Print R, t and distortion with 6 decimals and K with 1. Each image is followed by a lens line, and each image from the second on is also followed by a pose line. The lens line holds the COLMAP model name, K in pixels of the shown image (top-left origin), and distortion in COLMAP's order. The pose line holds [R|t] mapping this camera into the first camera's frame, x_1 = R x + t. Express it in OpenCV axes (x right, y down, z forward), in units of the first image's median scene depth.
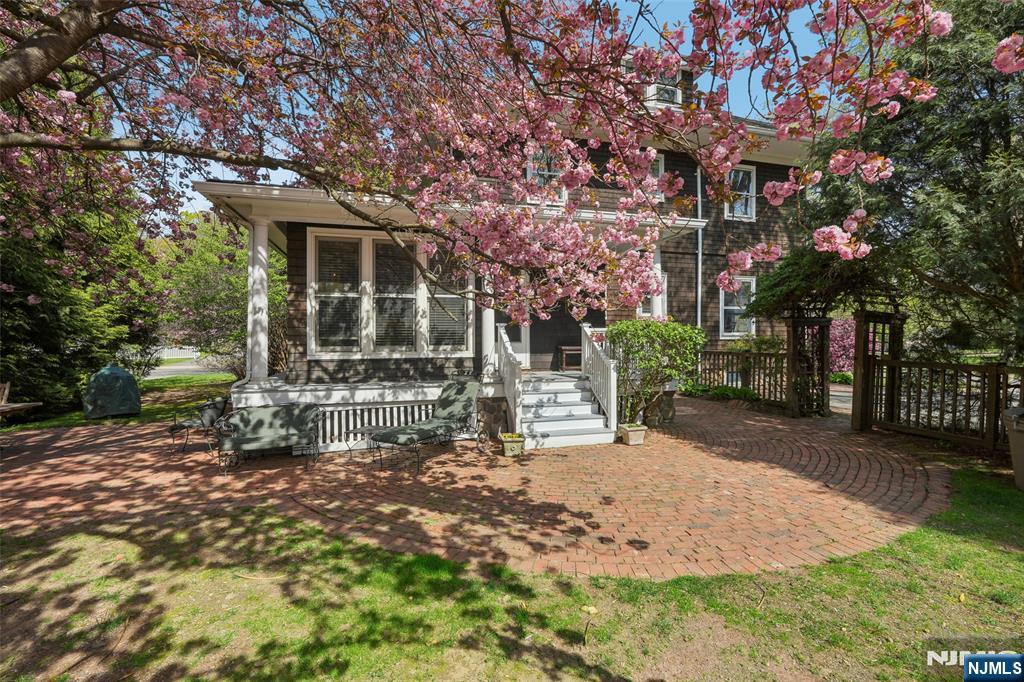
lens RADIAL K [[463.5, 0, 512.5], [0, 463.5, 341.9], [0, 0, 1]] dist [-0.016414, 0.007199]
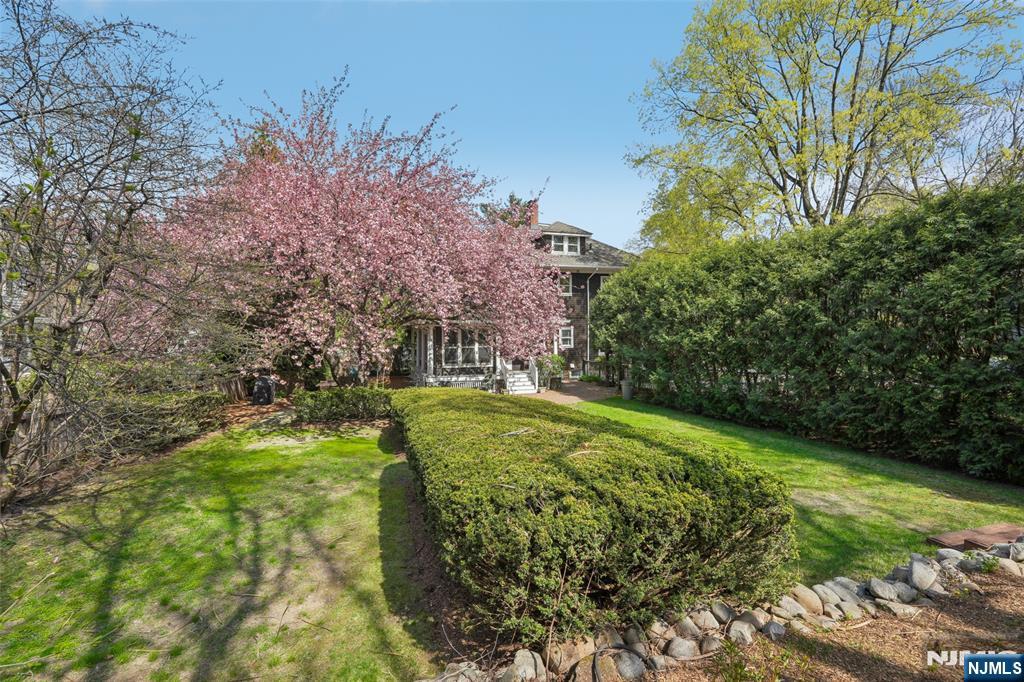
lens RADIAL K [[463.5, 0, 511.9], [0, 463.5, 339.5], [0, 0, 1]] dist [-0.016414, 0.007199]
pose [[0.999911, -0.007967, 0.010658, 0.010654], [0.007920, 0.999959, 0.004437, -0.165876], [-0.010693, -0.004352, 0.999933, -2.150203]]
